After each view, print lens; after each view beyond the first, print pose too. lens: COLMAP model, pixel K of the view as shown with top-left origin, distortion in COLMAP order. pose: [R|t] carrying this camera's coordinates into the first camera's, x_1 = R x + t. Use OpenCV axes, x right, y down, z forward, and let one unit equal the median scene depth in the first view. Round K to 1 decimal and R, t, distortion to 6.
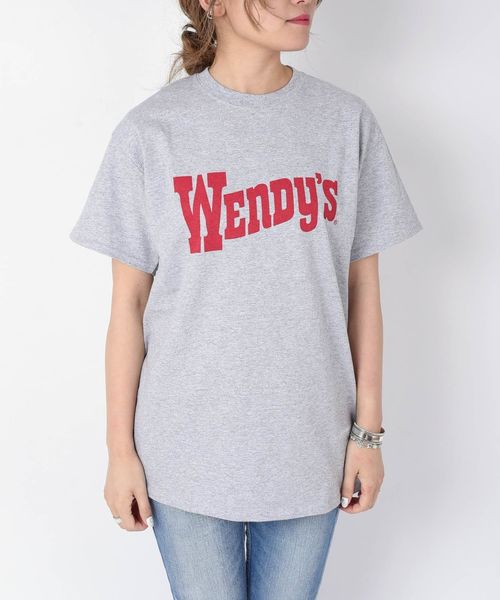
lens RADIAL K [[896.2, 0, 250.0], [0, 896.2, 300.0], [0, 0, 1]] dist [-0.027405, 0.125583]
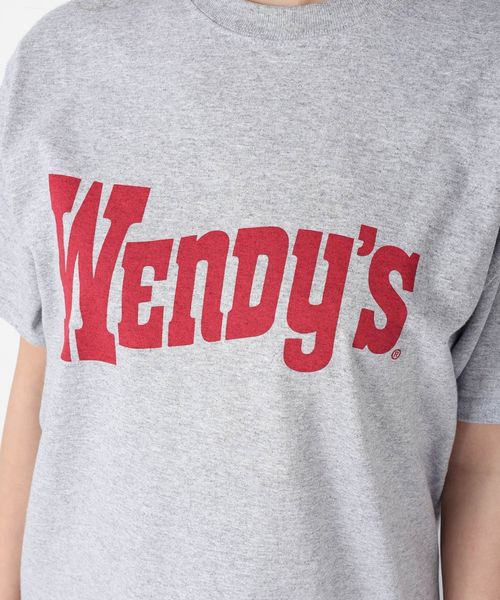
lens RADIAL K [[896.2, 0, 250.0], [0, 896.2, 300.0], [0, 0, 1]] dist [-0.027405, 0.125583]
pose [[0.884752, 0.213141, -0.414470, 0.199356], [-0.168354, 0.975412, 0.142226, -0.159041], [0.434593, -0.056057, 0.898881, 0.639933]]
